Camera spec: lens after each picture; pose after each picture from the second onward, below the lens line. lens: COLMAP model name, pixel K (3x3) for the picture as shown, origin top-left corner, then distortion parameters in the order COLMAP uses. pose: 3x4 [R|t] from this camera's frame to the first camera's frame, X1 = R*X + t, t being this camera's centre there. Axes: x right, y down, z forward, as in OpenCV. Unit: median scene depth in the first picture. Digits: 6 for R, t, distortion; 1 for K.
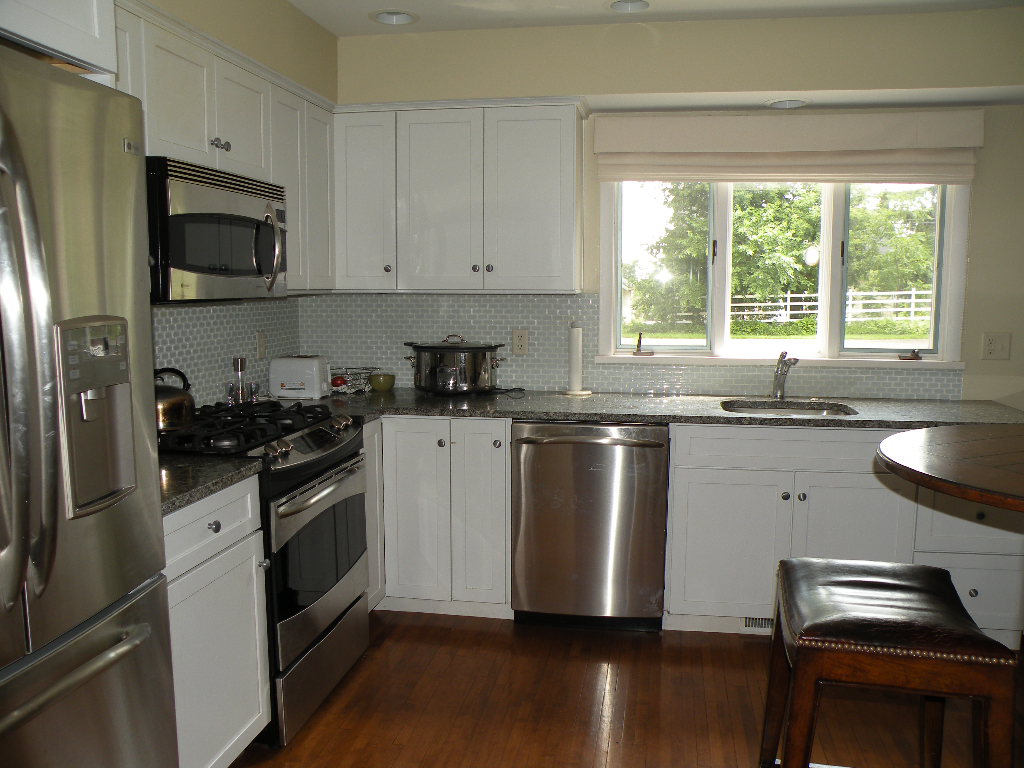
lens RADIAL K [[850.4, 0, 528.3], [0, 850.4, 402.9], [0, 0, 1]] dist [-0.148460, 0.152889]
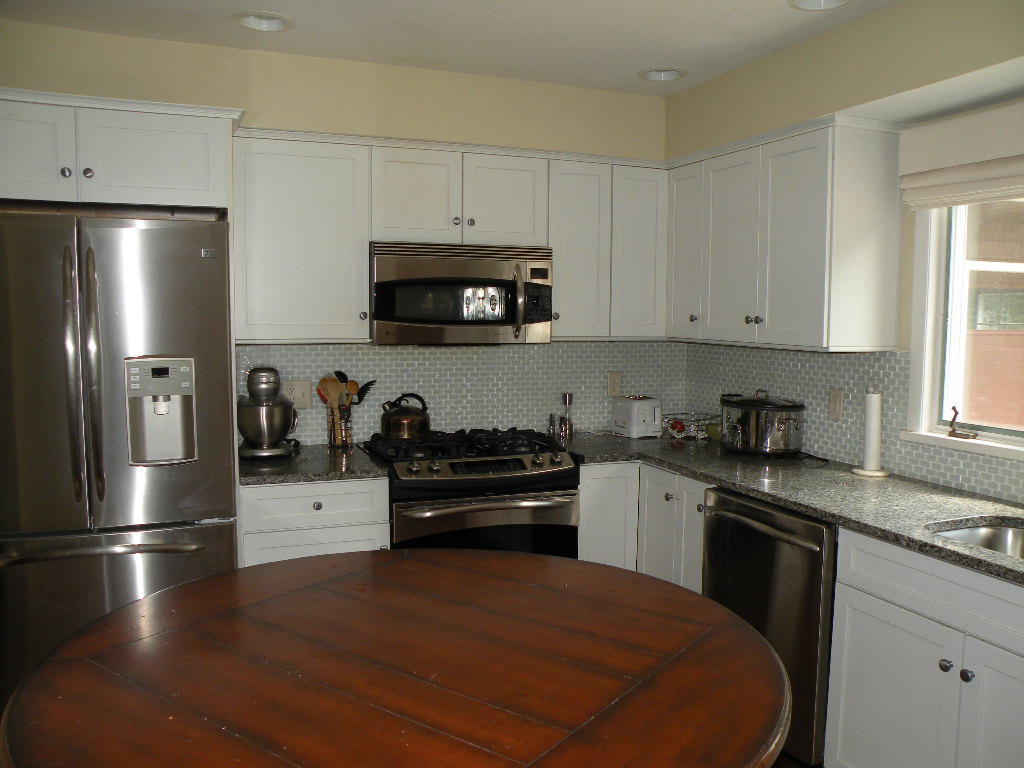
lens RADIAL K [[850.4, 0, 533.1], [0, 850.4, 397.5], [0, 0, 1]] dist [-0.148460, 0.152889]
pose [[0.525669, 0.086275, -0.846303, 0.634200], [-0.124741, 0.991908, 0.023638, -0.070635], [0.841494, 0.093143, 0.532178, 0.338480]]
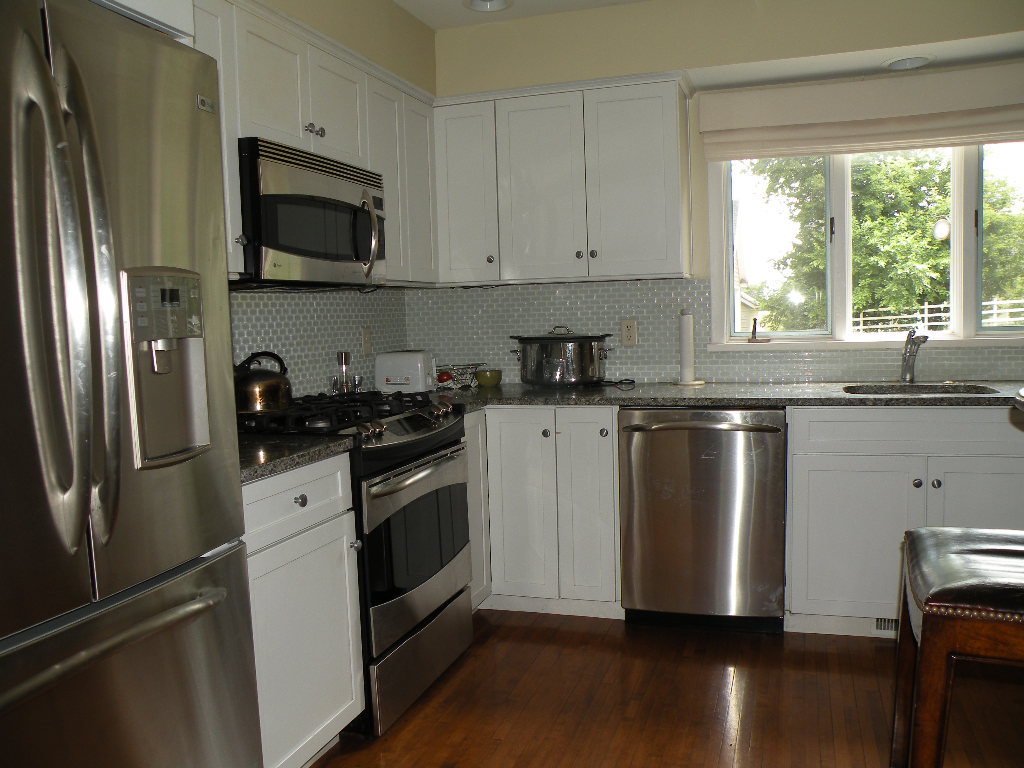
lens RADIAL K [[850.4, 0, 527.7], [0, 850.4, 401.8], [0, 0, 1]] dist [-0.148460, 0.152889]
pose [[0.988361, -0.020084, -0.150795, 0.023729], [0.015045, 0.999292, -0.034480, 0.044735], [0.151381, 0.031810, 0.987964, 0.039293]]
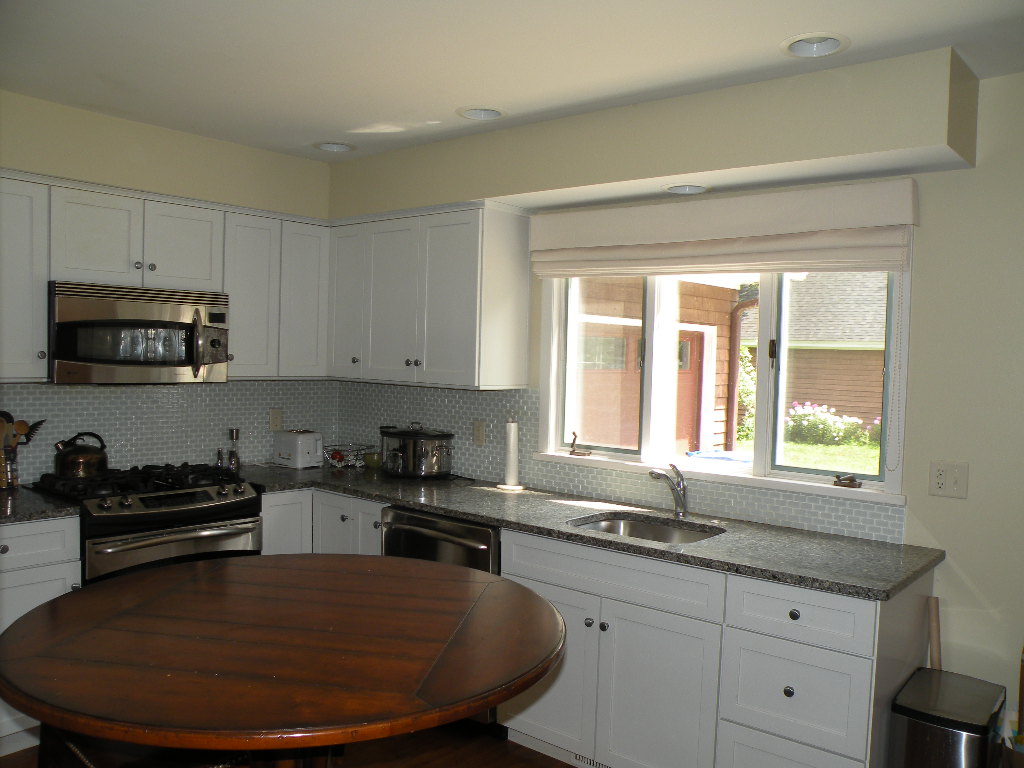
lens RADIAL K [[850.4, 0, 529.6], [0, 850.4, 400.2], [0, 0, 1]] dist [-0.148460, 0.152889]
pose [[0.858641, 0.049681, -0.510164, 0.665763], [-0.096808, 0.993097, -0.066225, -0.056891], [0.503353, 0.106251, 0.857523, 0.158021]]
